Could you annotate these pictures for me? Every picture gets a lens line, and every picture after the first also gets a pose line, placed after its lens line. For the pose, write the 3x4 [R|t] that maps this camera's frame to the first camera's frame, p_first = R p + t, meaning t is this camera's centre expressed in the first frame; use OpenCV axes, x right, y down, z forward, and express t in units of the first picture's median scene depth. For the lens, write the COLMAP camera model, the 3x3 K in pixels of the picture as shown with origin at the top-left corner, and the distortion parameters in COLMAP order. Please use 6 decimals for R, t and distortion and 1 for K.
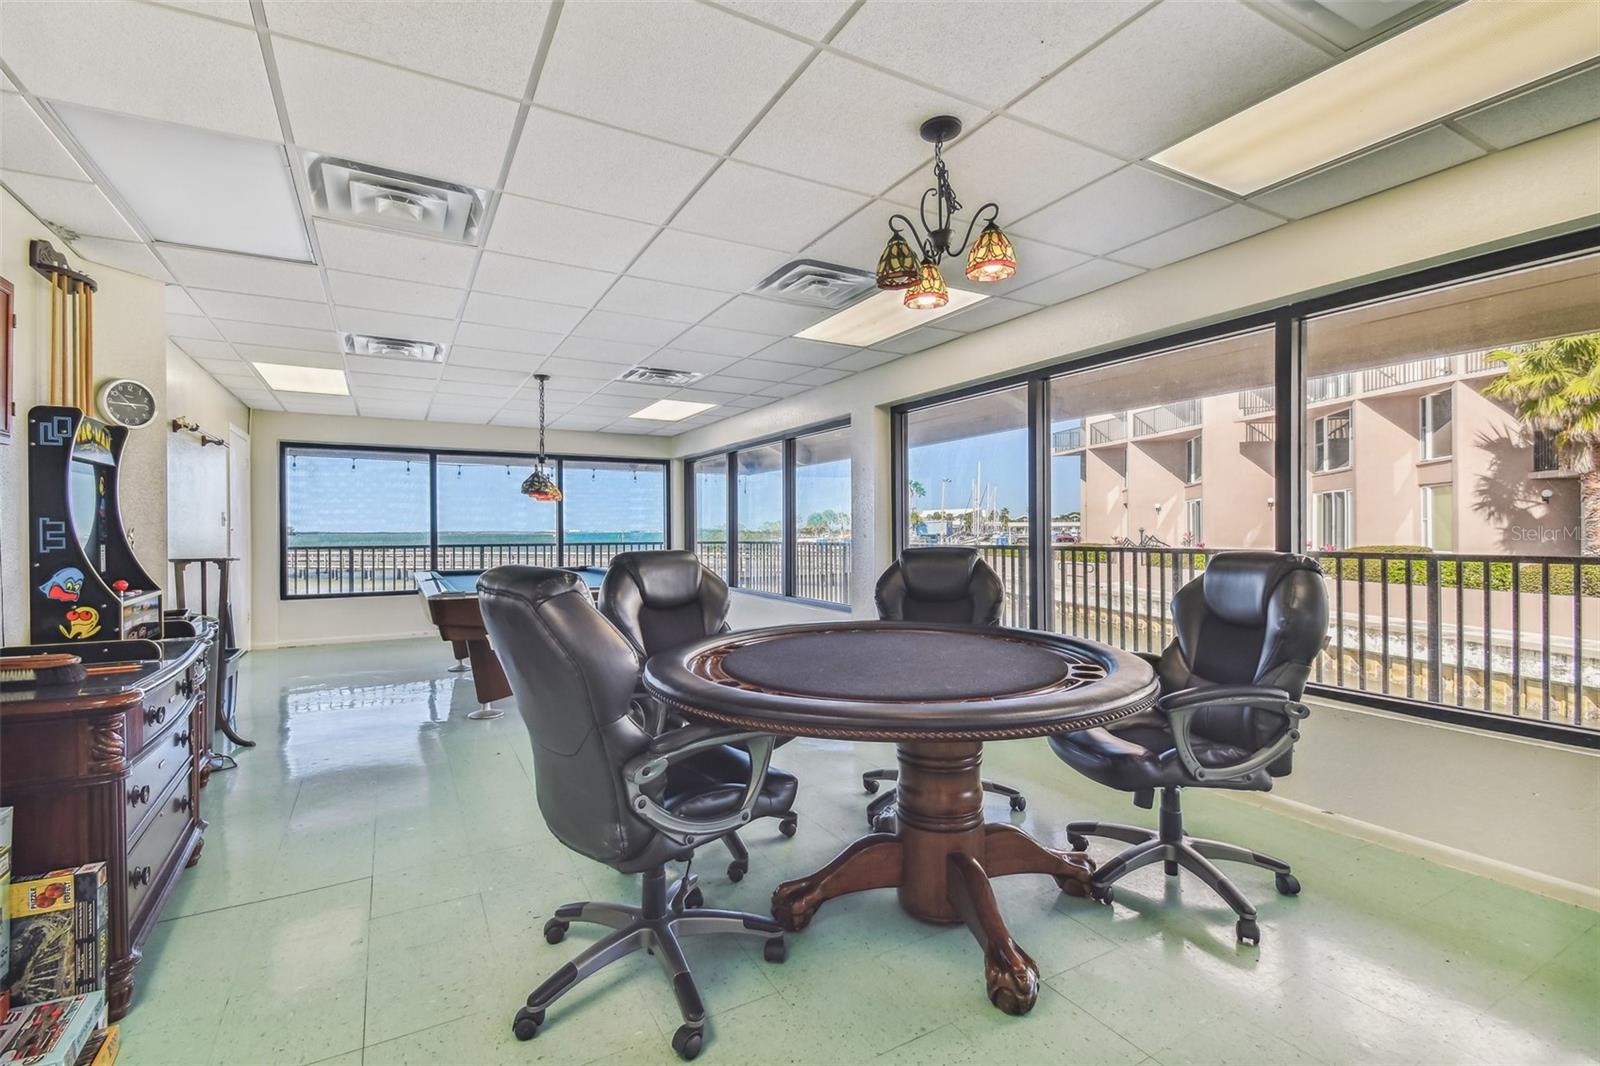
lens RADIAL K [[726.6, 0, 800.0], [0, 726.6, 533.0], [0, 0, 1]] dist [0.023940, -0.000065]
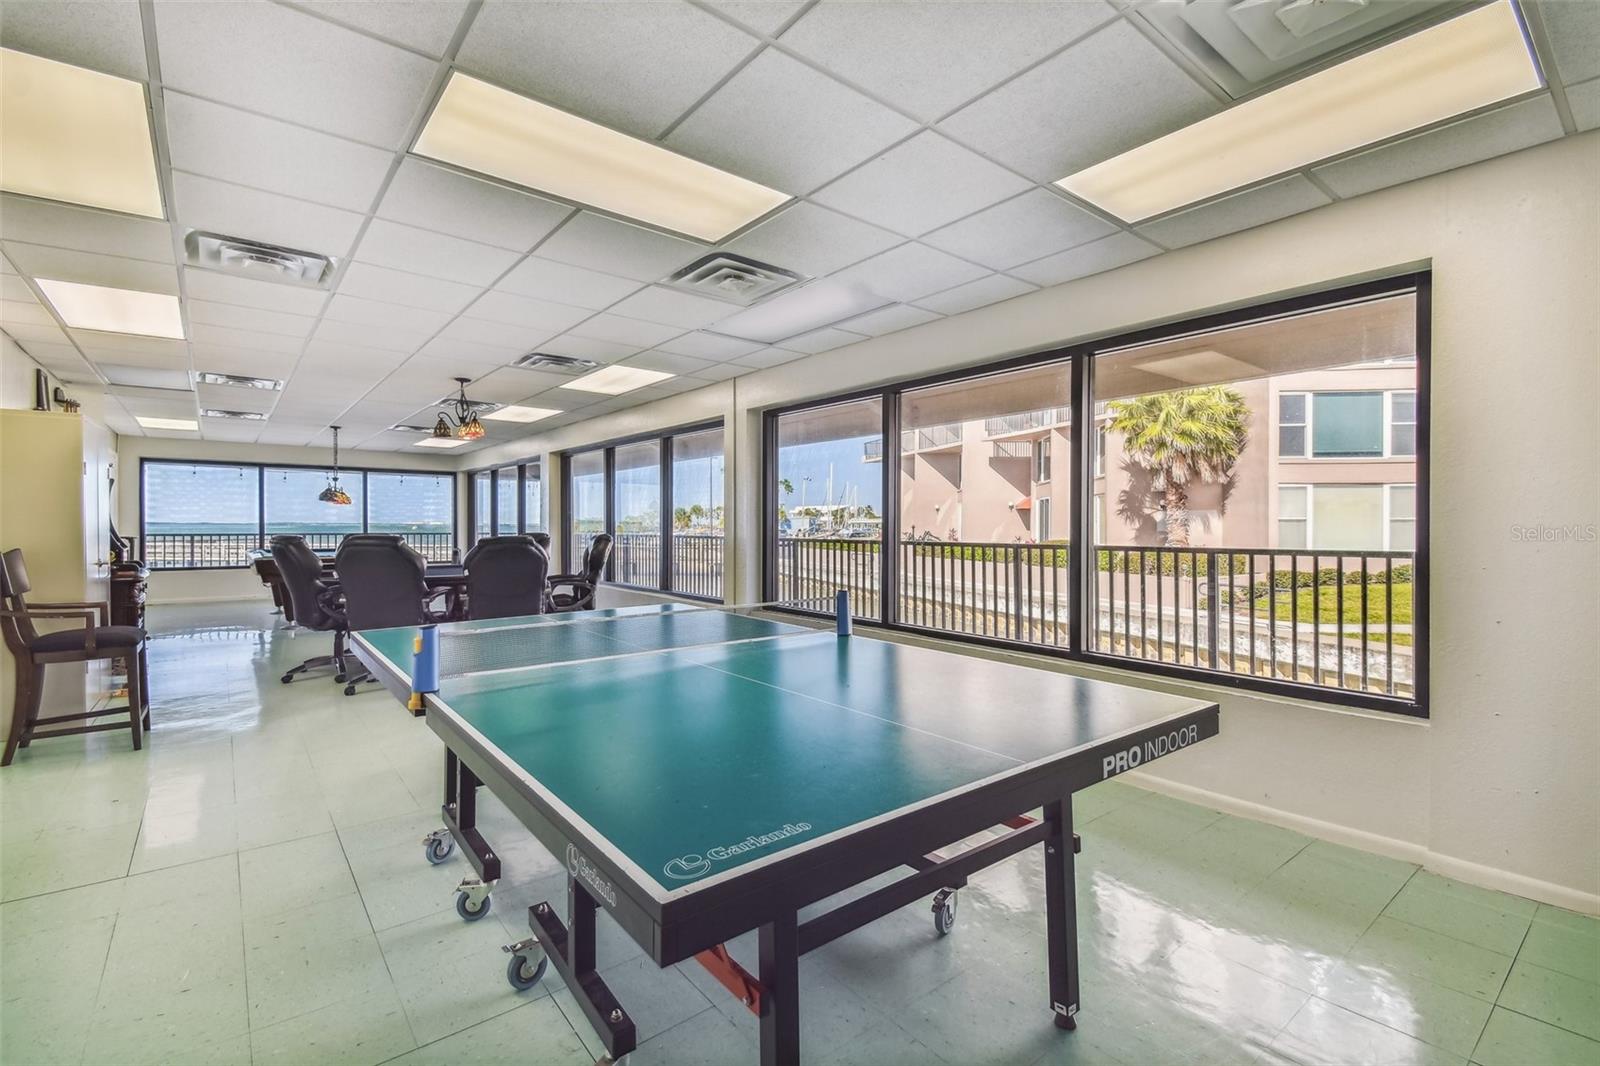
lens RADIAL K [[724.8, 0, 834.4], [0, 724.8, 473.5], [0, 0, 1]] dist [0.001714, 0.000245]
pose [[0.983229, 0.019892, 0.181285, 0.123870], [-0.005998, 0.997023, -0.076873, 0.001629], [-0.182275, 0.074497, 0.980421, -0.215130]]
